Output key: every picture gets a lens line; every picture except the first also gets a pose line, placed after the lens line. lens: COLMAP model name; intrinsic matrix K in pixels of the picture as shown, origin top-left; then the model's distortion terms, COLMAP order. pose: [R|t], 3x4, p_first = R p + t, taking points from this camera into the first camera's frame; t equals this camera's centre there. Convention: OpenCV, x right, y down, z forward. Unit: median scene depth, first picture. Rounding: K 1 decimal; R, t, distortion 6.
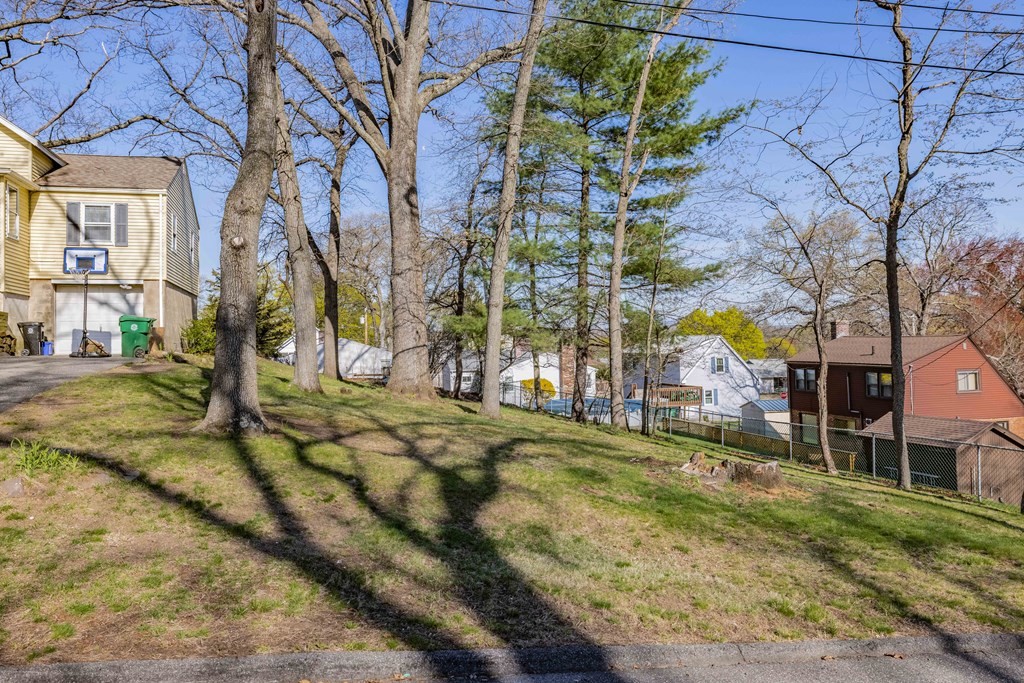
lens RADIAL K [[696.0, 0, 509.9], [0, 696.0, 335.8], [0, 0, 1]] dist [-0.003310, 0.001776]
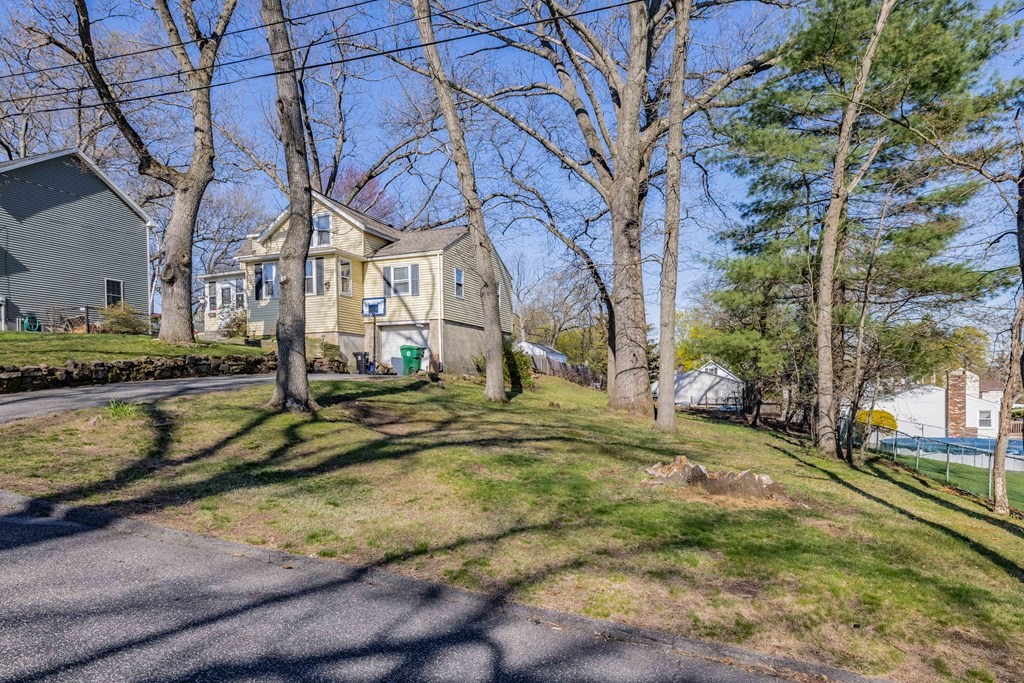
lens RADIAL K [[635.0, 0, 511.2], [0, 635.0, 415.8], [0, 0, 1]] dist [0.001575, -0.000164]
pose [[0.819043, 0.031590, -0.572862, 0.319555], [0.006434, 0.997914, 0.064228, 0.028023], [0.573697, -0.056292, 0.817131, 0.072008]]
